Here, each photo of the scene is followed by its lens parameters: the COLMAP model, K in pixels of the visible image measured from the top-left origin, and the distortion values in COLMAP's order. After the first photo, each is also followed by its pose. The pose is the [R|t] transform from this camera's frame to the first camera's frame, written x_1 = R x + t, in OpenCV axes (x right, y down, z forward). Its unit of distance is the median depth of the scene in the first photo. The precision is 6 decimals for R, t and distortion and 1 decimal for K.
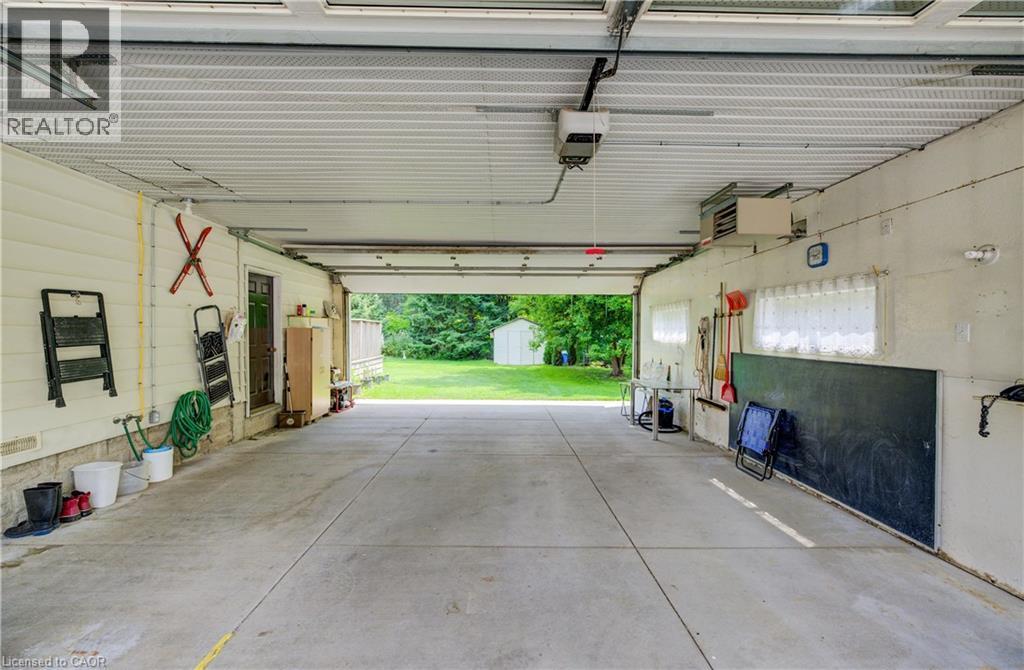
lens RADIAL K [[403.5, 0, 512.0], [0, 403.5, 335.0], [0, 0, 1]] dist [-0.001048, -0.000109]
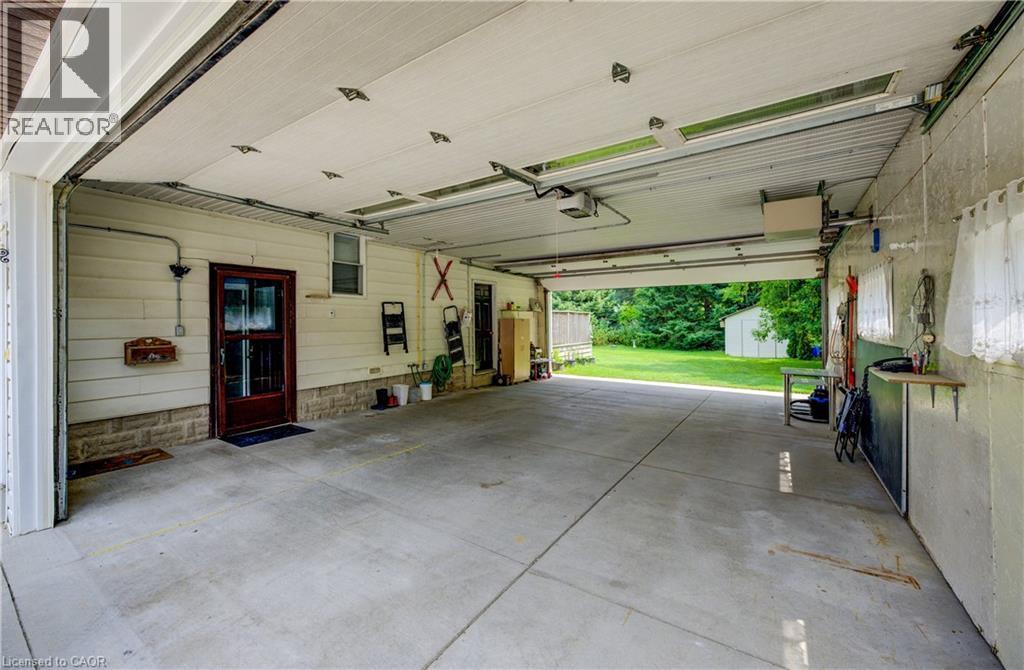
lens RADIAL K [[415.5, 0, 512.9], [0, 415.5, 321.7], [0, 0, 1]] dist [-0.000967, -0.000027]
pose [[0.820904, -0.007107, -0.571021, 0.440812], [0.002071, 0.999953, -0.009468, 0.010922], [0.571062, 0.006590, 0.820881, -0.283232]]
